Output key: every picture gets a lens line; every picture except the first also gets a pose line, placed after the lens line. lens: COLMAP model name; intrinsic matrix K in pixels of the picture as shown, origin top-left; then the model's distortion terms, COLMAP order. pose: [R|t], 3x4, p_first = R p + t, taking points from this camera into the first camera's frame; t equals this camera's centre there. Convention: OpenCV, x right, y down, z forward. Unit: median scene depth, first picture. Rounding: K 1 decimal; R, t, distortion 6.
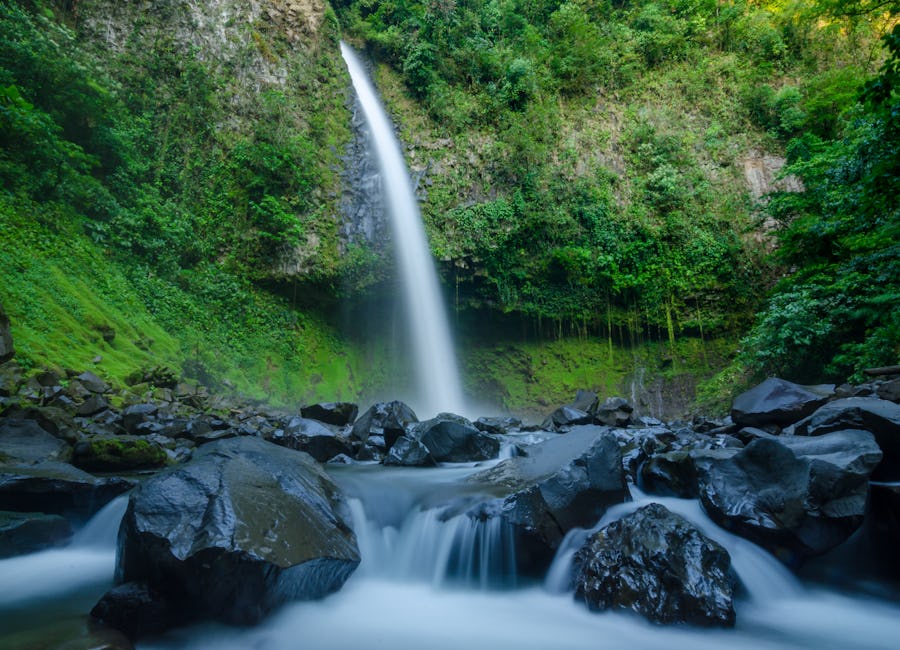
lens RADIAL K [[475.2, 0, 446.0], [0, 475.2, 335.4], [0, 0, 1]] dist [-0.005191, -0.011319]
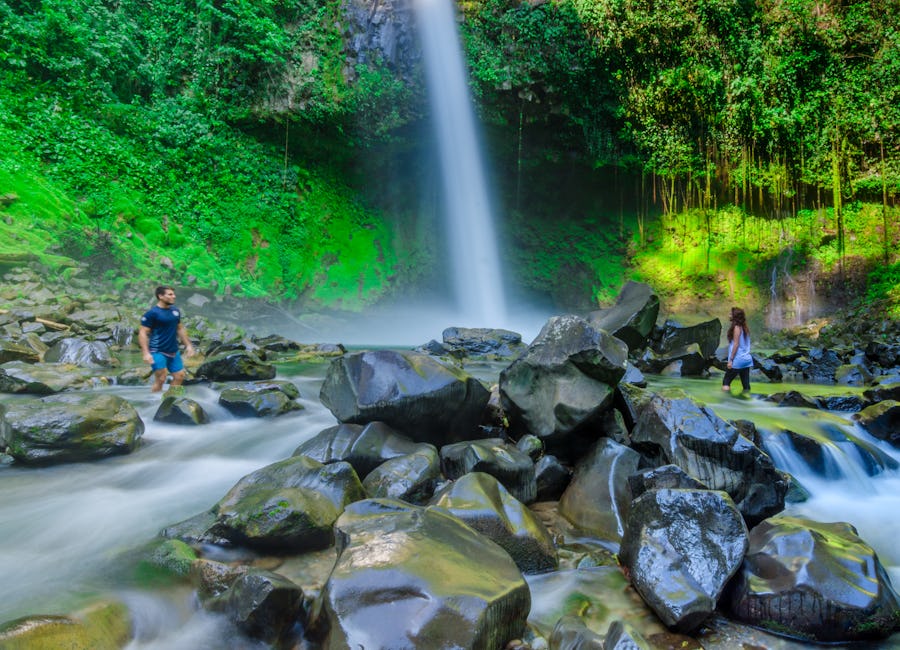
lens RADIAL K [[541.5, 0, 510.9], [0, 541.5, 294.8], [0, 0, 1]] dist [-0.007132, -0.010079]
pose [[0.995108, 0.014661, -0.097701, 0.092831], [0.000195, 0.988634, 0.150343, 0.019227], [0.098795, -0.149627, 0.983794, 0.184919]]
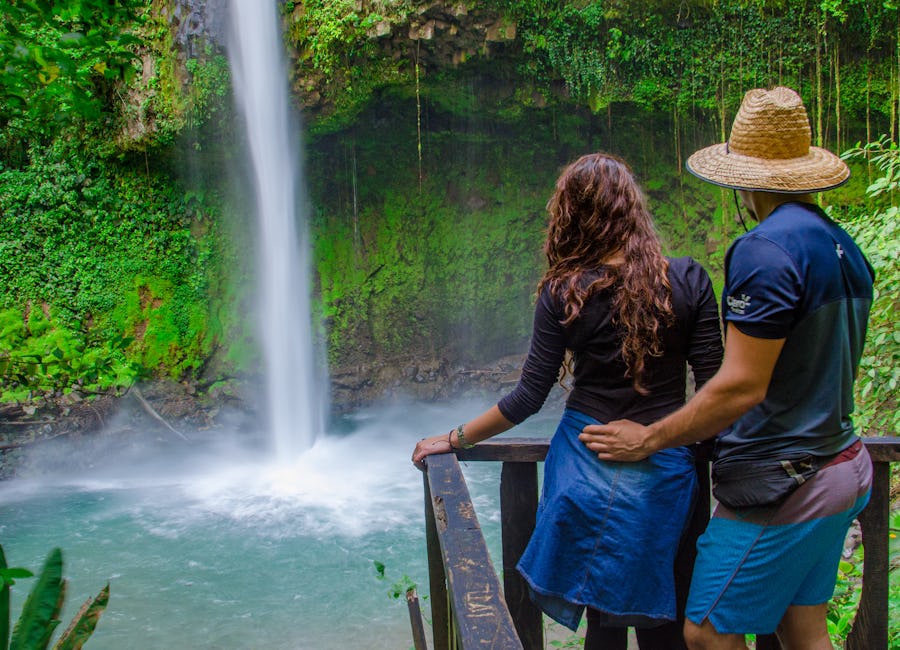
lens RADIAL K [[822.7, 0, 448.9], [0, 822.7, 325.0], [0, 0, 1]] dist [-0.108041, 0.000000]
pose [[0.775358, 0.016970, -0.631294, 0.522118], [0.193671, 0.945081, 0.263273, -0.093823], [0.601092, -0.326394, 0.729490, 0.426876]]
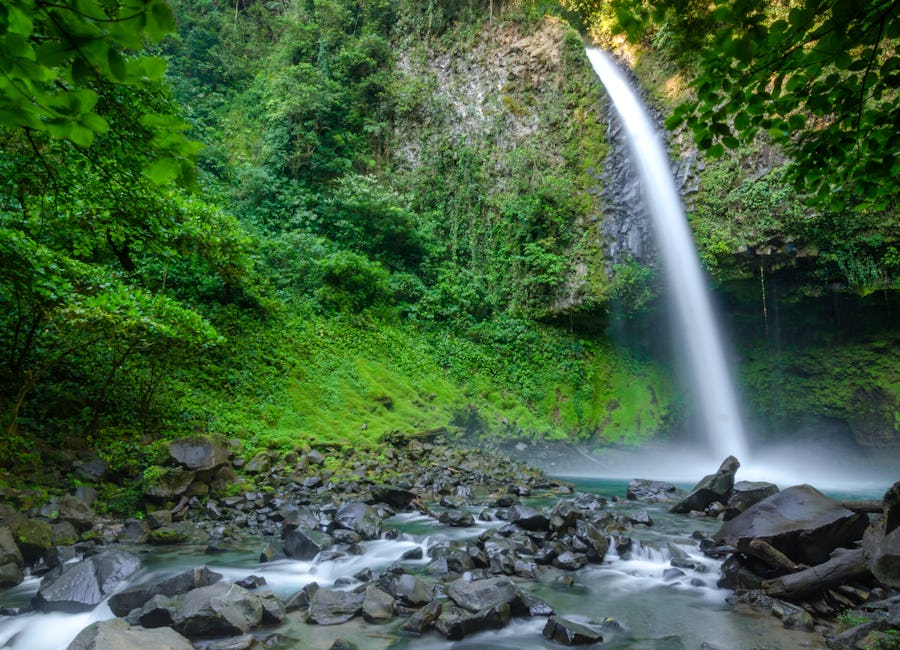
lens RADIAL K [[506.3, 0, 440.9], [0, 506.3, 336.4], [0, 0, 1]] dist [-0.010442, -0.007980]
pose [[0.679563, -0.133477, -0.721372, 0.257192], [0.143226, 0.988526, -0.047984, -0.049287], [0.719500, -0.070711, 0.690883, 0.033130]]
